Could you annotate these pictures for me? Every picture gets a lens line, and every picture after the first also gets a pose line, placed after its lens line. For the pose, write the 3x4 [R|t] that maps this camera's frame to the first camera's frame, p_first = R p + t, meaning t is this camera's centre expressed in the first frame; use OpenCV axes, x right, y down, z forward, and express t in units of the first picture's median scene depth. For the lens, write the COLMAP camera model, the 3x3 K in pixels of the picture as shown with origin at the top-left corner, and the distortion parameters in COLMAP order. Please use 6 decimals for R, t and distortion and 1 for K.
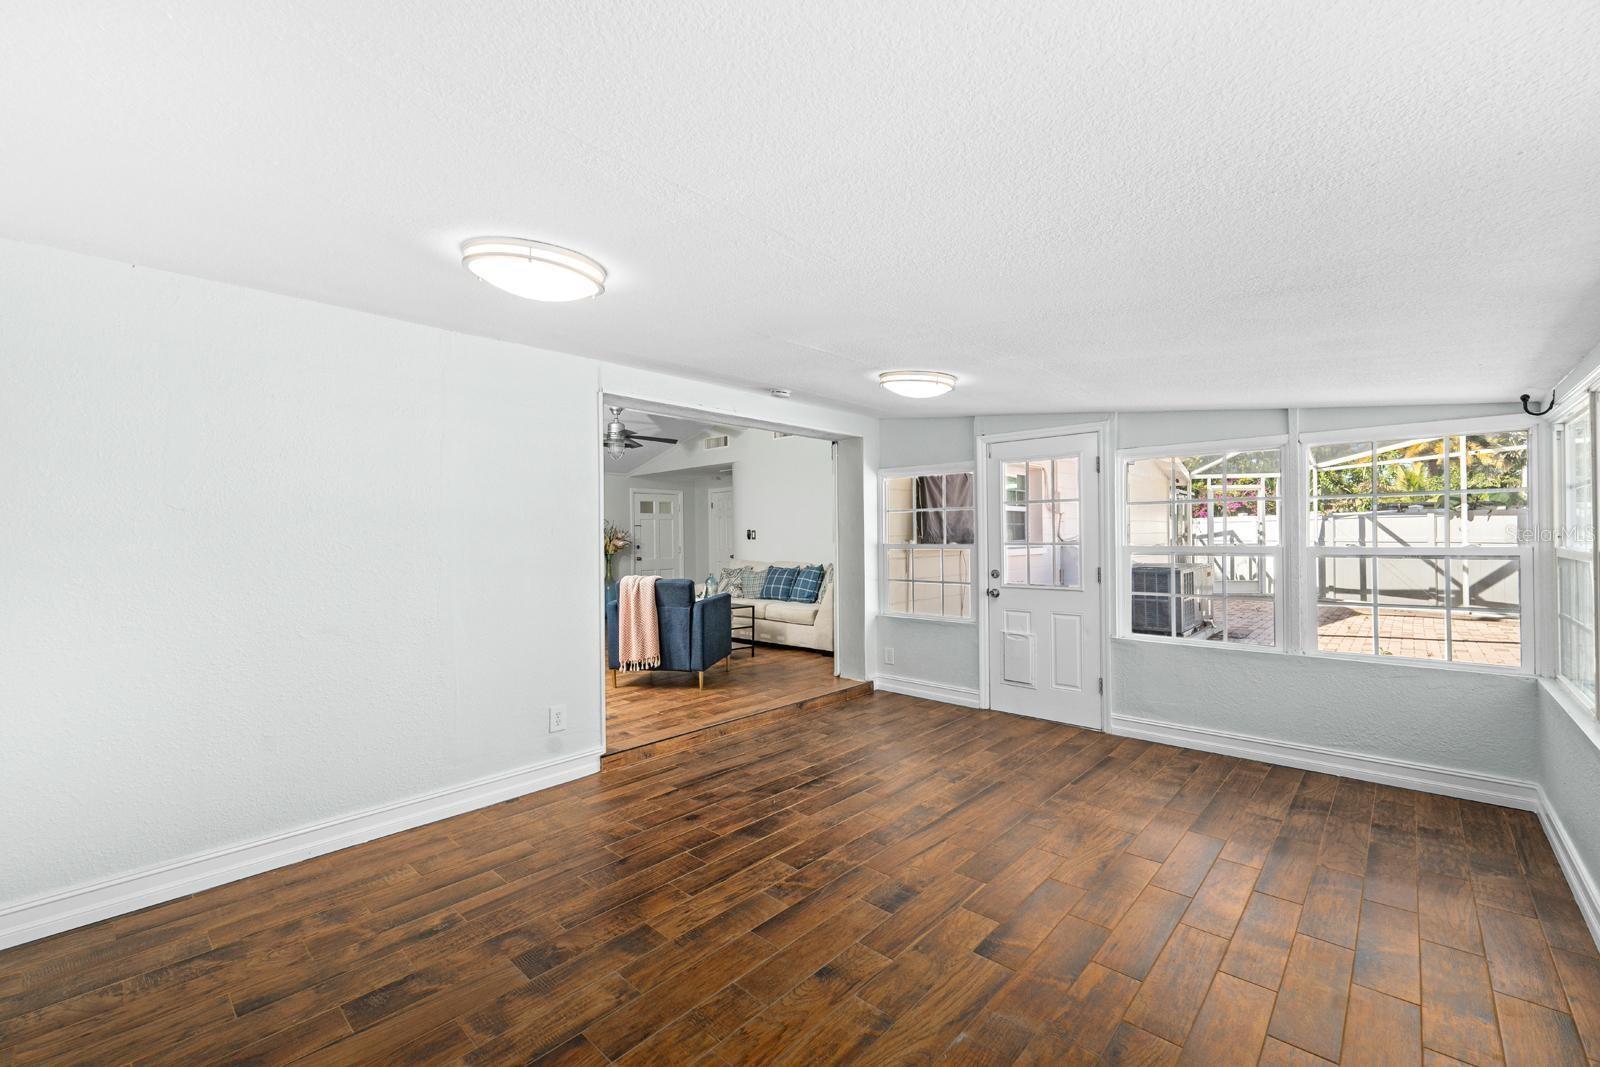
lens RADIAL K [[657.5, 0, 800.0], [0, 657.5, 533.5], [0, 0, 1]] dist [-0.010683, -0.000613]
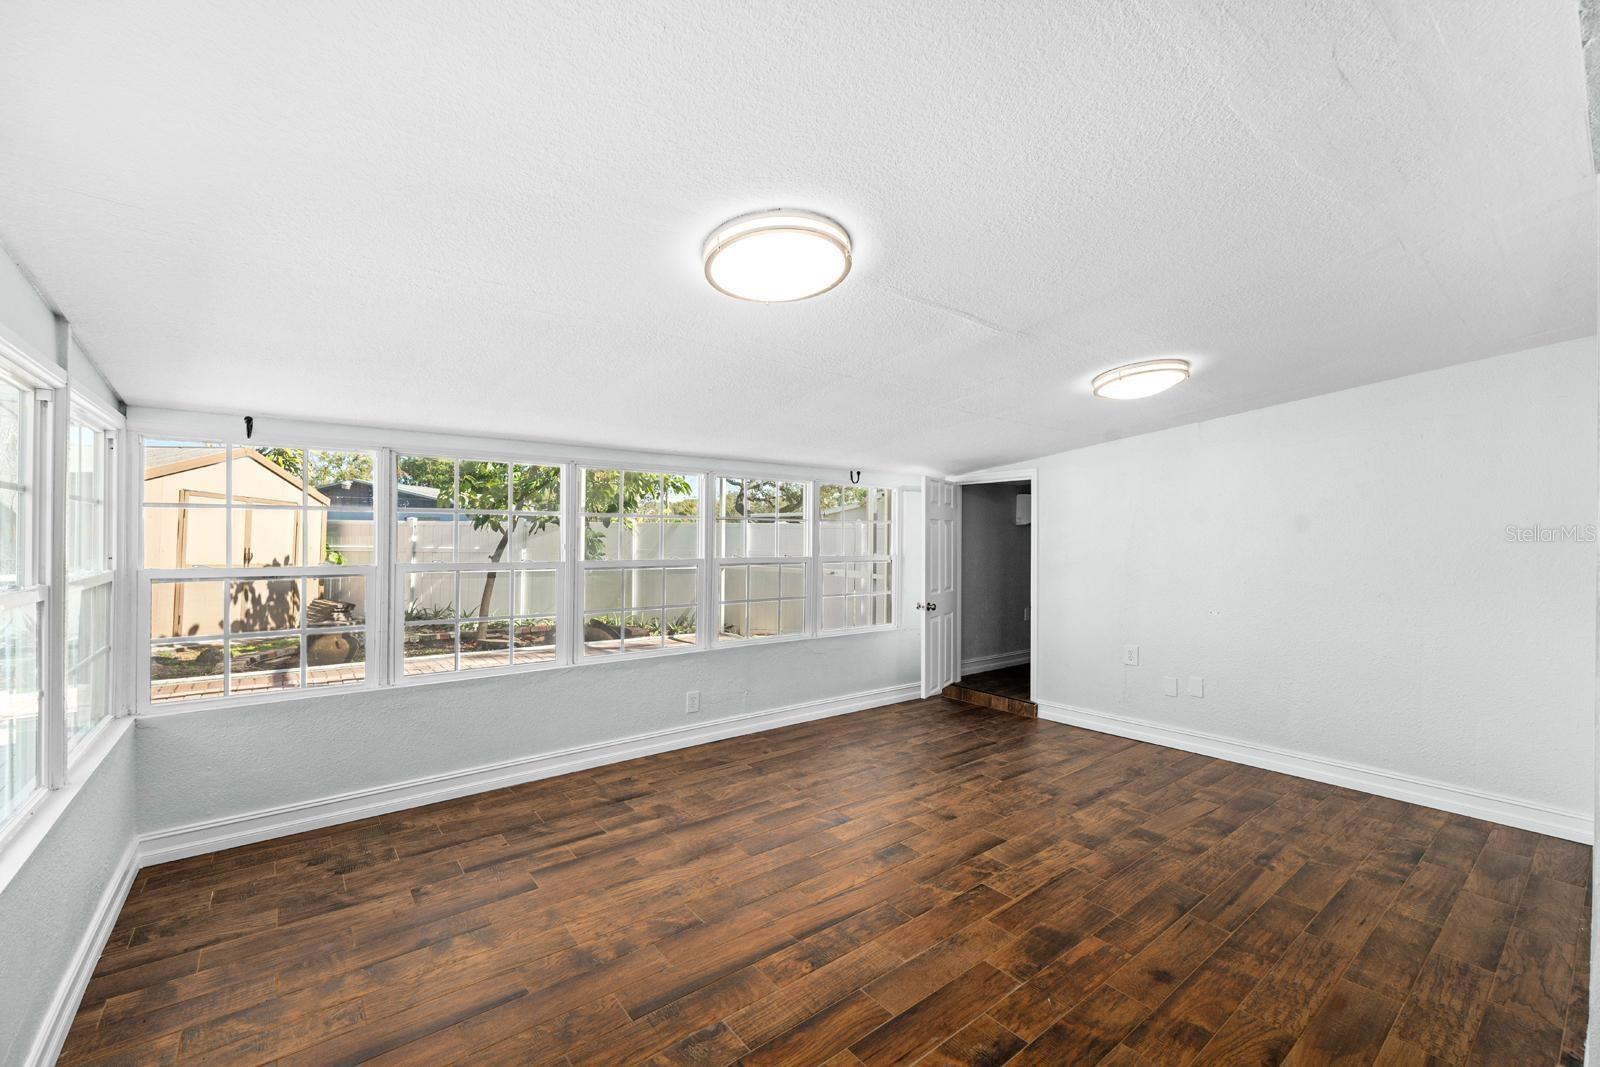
lens RADIAL K [[657.5, 0, 800.0], [0, 657.5, 533.5], [0, 0, 1]] dist [-0.010683, -0.000613]
pose [[-0.987414, 0.007843, 0.157962, 0.103199], [0.005481, 0.999867, -0.015383, -0.012221], [-0.158061, -0.014323, -0.987325, 1.904660]]
